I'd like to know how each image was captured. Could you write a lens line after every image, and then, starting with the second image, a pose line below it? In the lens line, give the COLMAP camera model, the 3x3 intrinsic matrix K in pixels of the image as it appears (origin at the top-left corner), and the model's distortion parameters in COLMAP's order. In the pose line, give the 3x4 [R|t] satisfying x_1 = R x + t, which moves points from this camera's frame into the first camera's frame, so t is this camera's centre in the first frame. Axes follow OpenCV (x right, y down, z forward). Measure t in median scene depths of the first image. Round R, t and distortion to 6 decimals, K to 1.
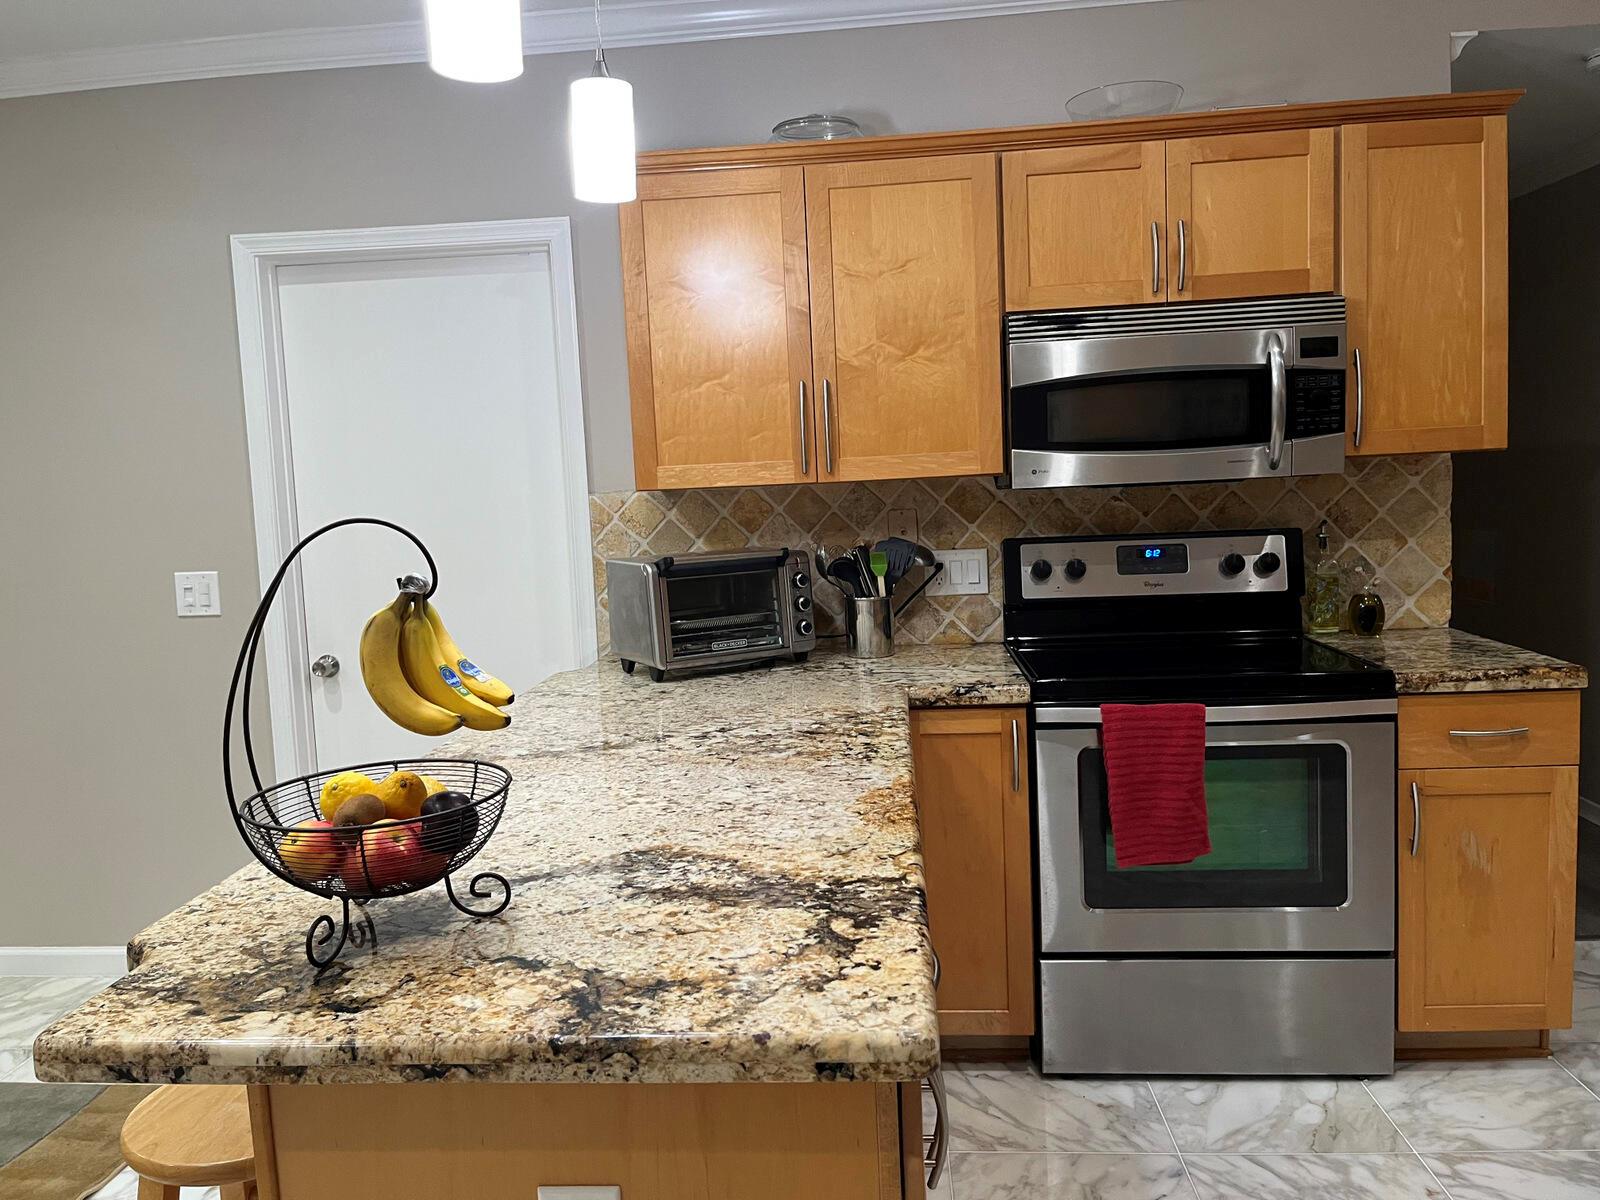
lens RADIAL K [[1205.4, 0, 786.1], [0, 1205.4, 588.0], [0, 0, 1]] dist [0.069650, -0.090598]
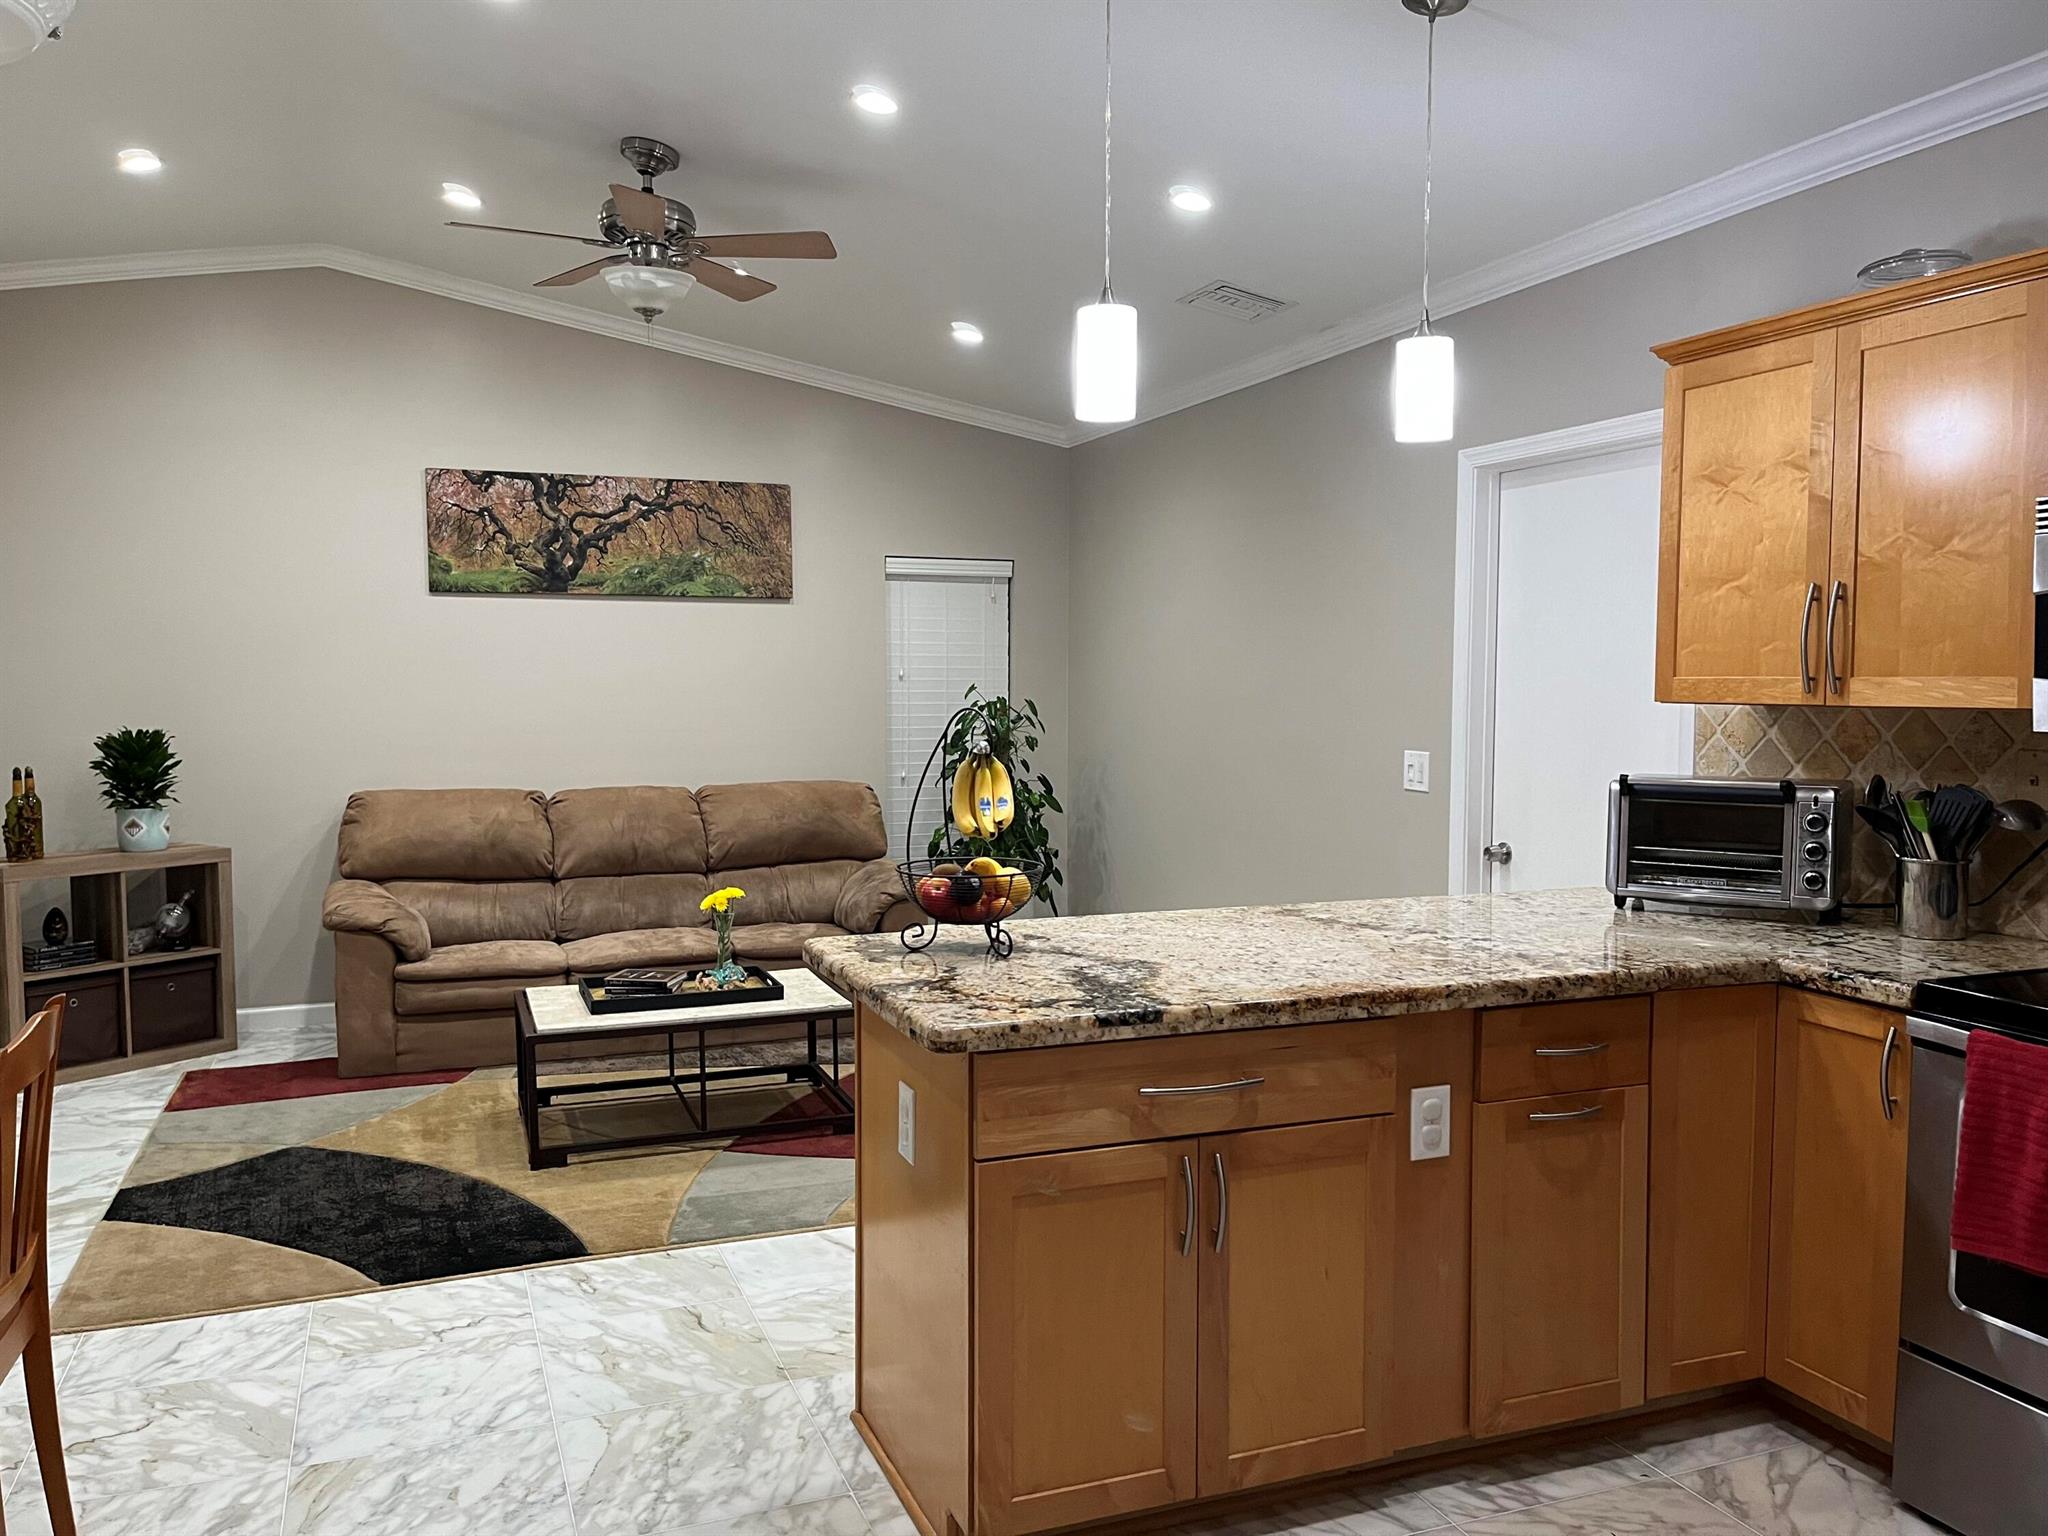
lens RADIAL K [[1541.1, 0, 1007.8], [0, 1541.1, 766.9], [0, 0, 1]] dist [0.071923, -0.096071]
pose [[0.435175, 0.098950, -0.894892, 0.748543], [-0.108380, 0.992472, 0.057036, -0.046932], [0.893799, 0.072167, 0.442623, 0.037803]]
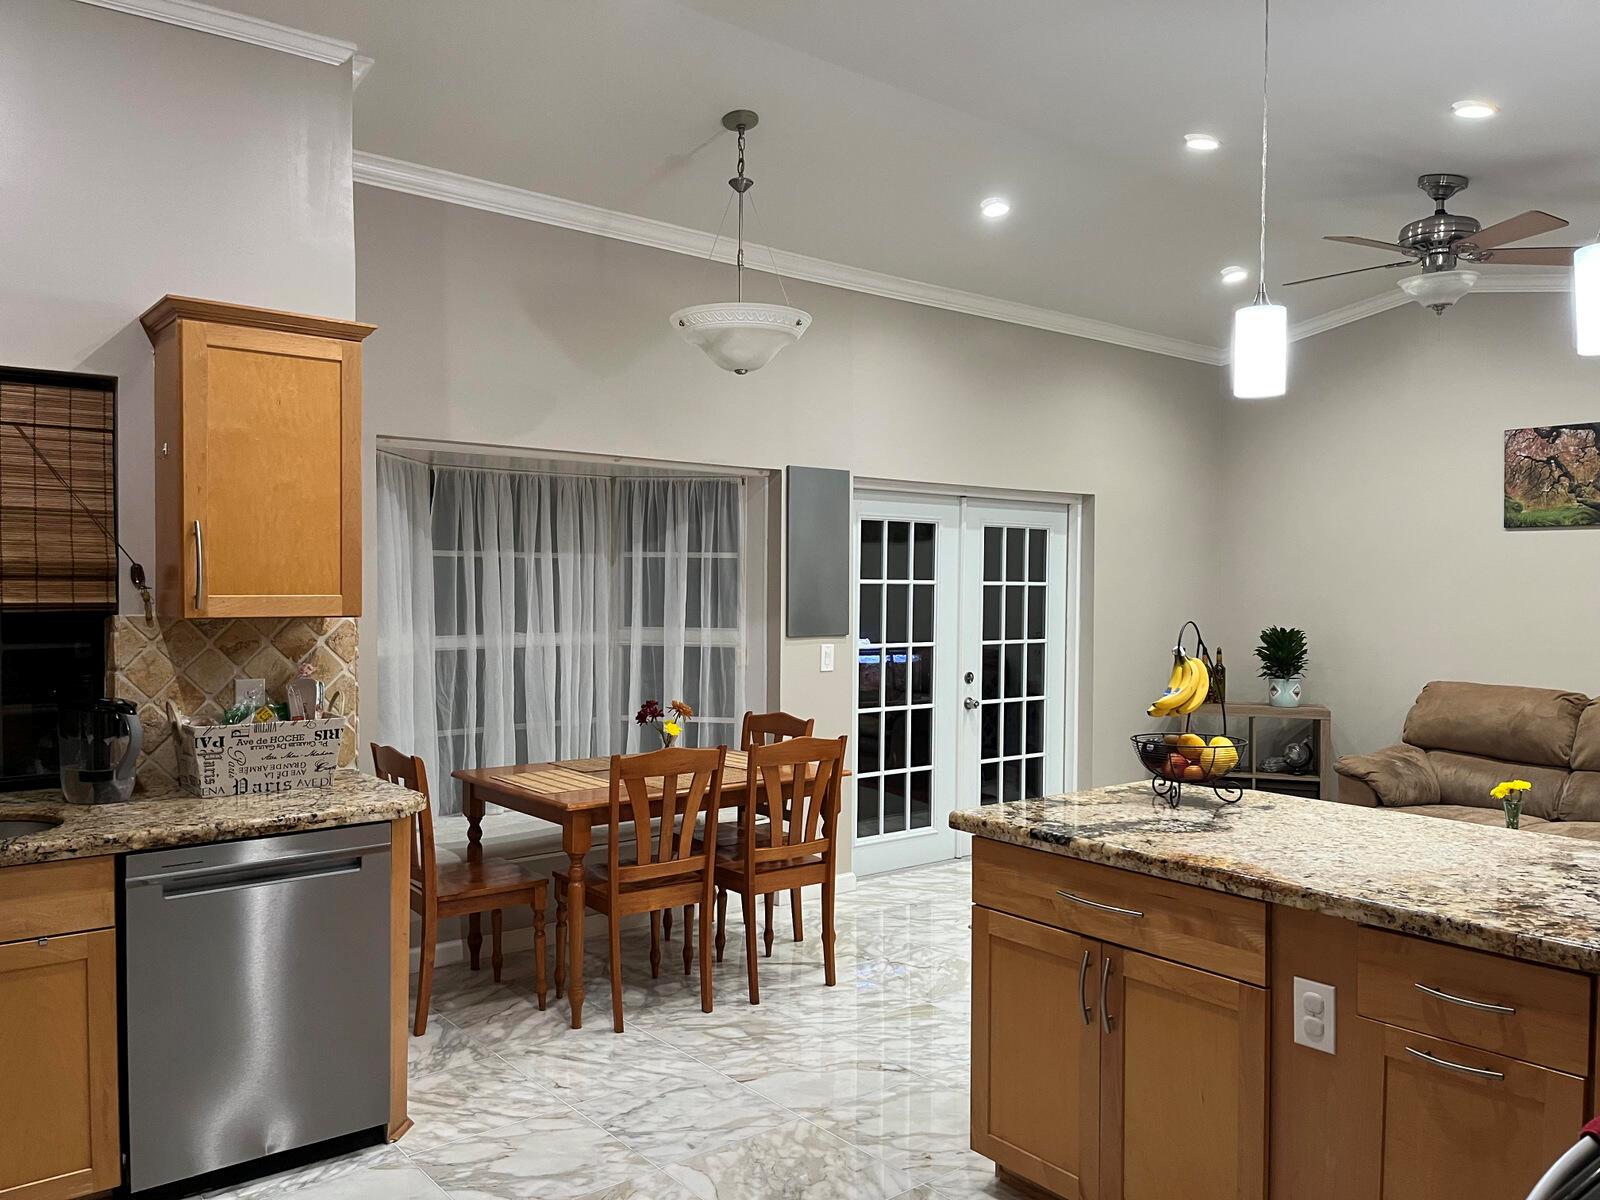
lens RADIAL K [[1213.2, 0, 800.0], [0, 1213.2, 600.0], [0, 0, 1]] dist [0.034718, -0.000752]
pose [[-0.722036, 0.050610, -0.690002, 0.823866], [-0.040830, 0.992466, 0.115520, -0.154061], [0.690650, 0.111582, -0.714529, 0.982346]]
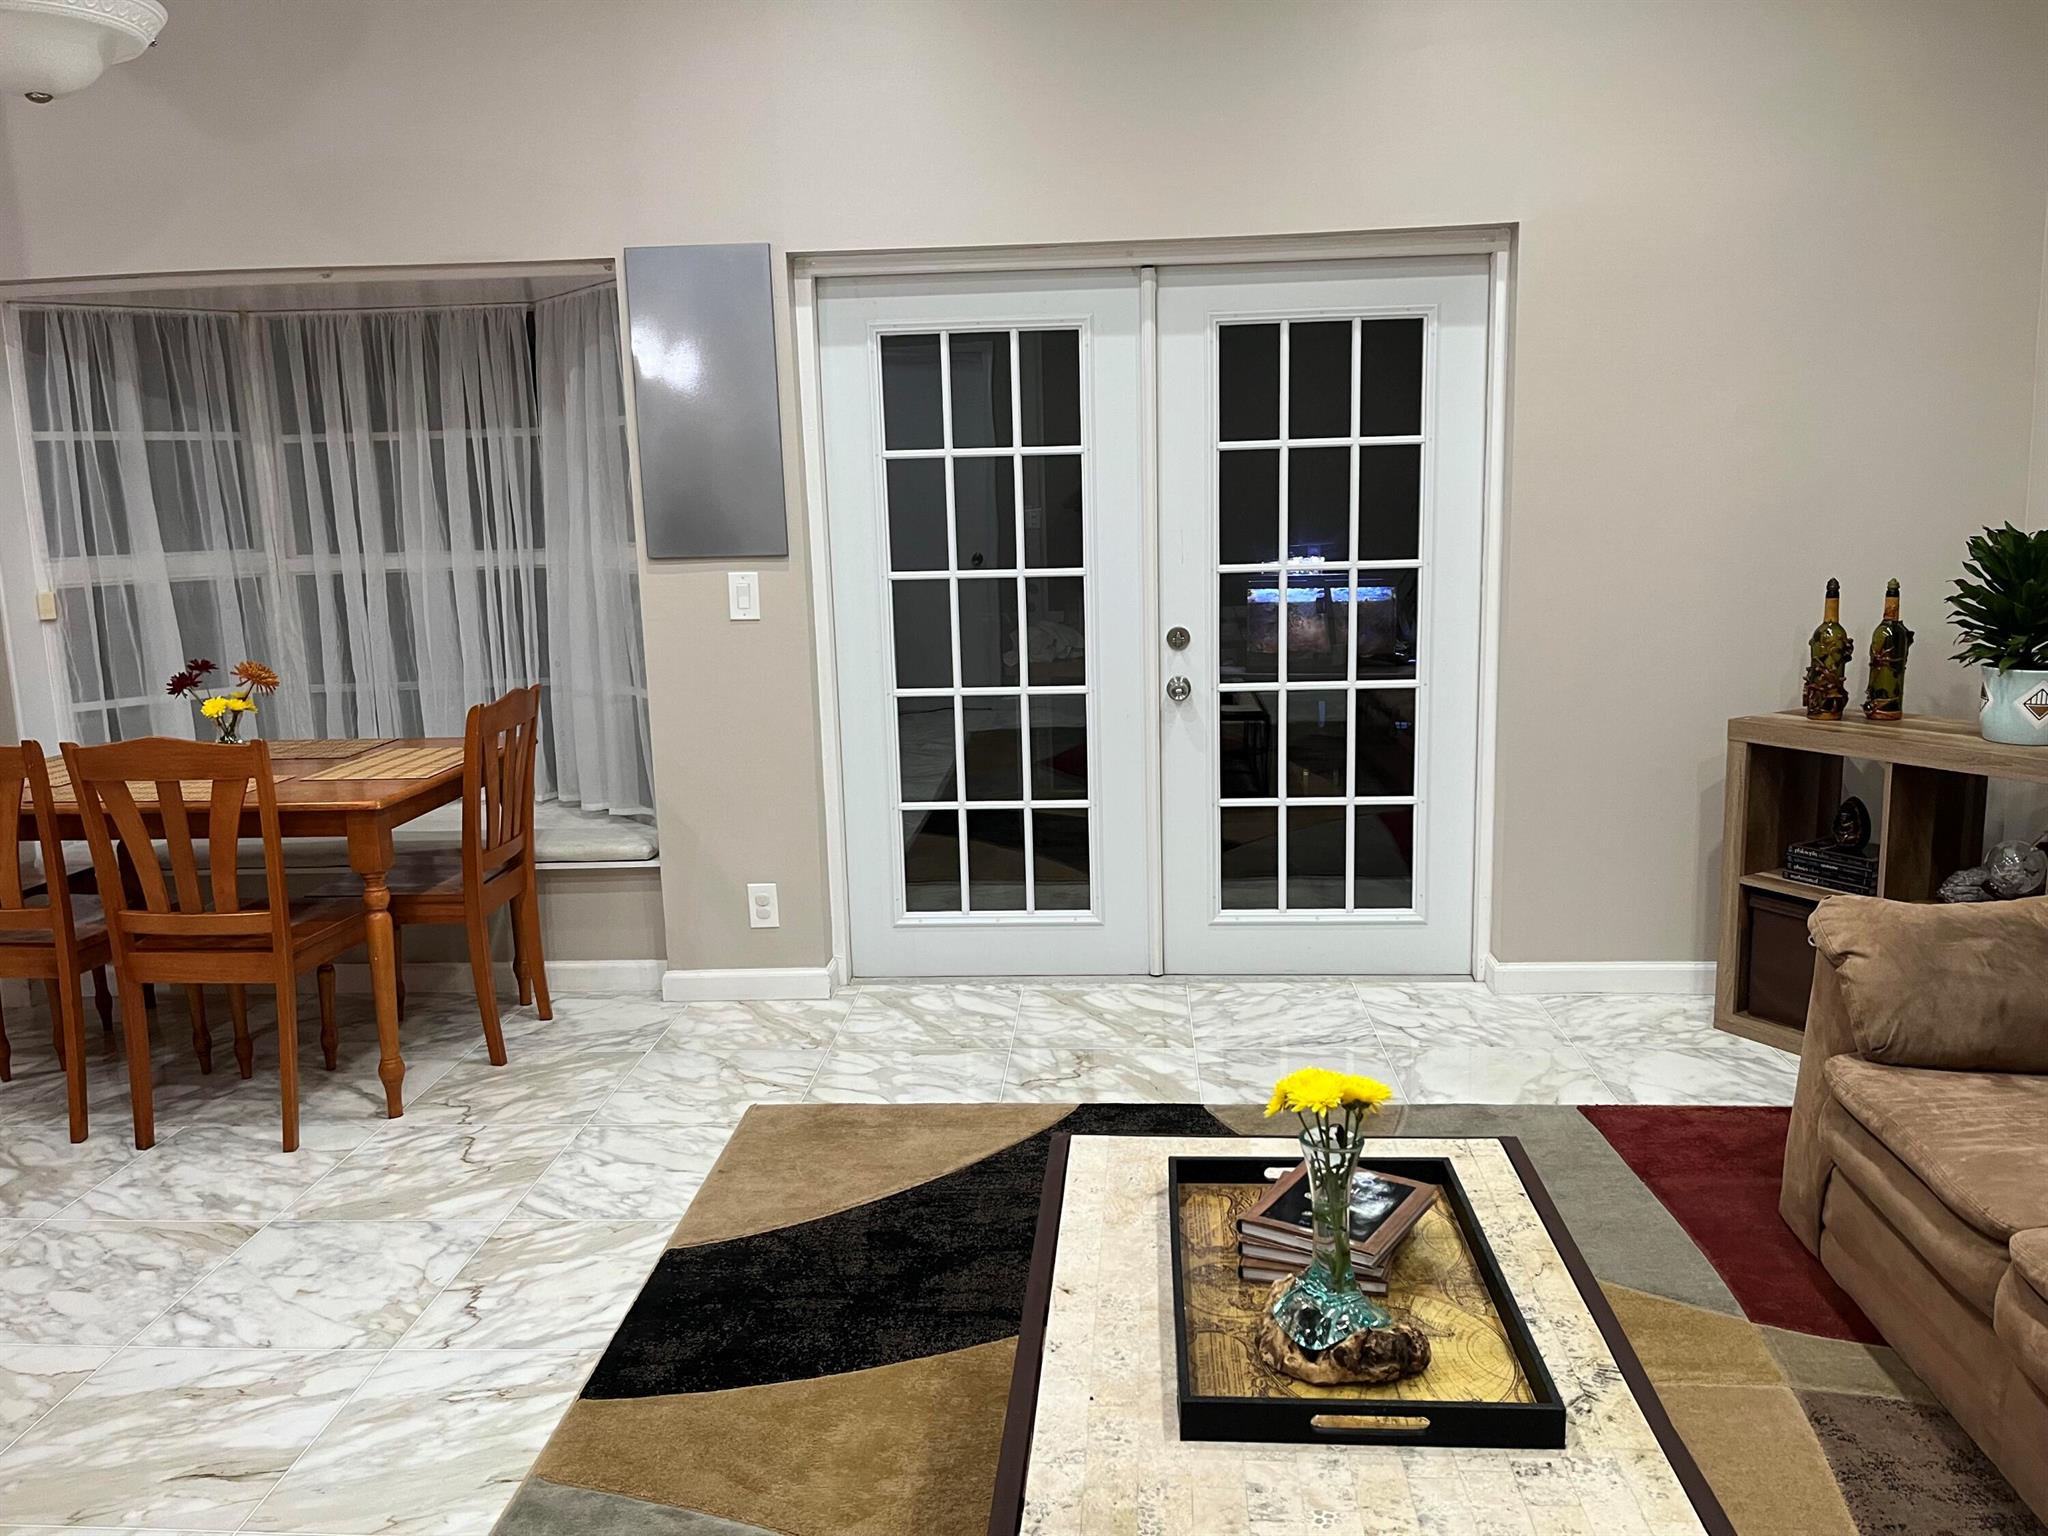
lens RADIAL K [[1541.5, 0, 1030.1], [0, 1541.5, 760.0], [0, 0, 1]] dist [0.080035, -0.107629]
pose [[-0.997006, 0.077055, -0.006398, -0.780199], [0.072519, 0.960597, 0.268317, -0.054016], [0.026821, 0.267049, -0.963310, 1.033190]]
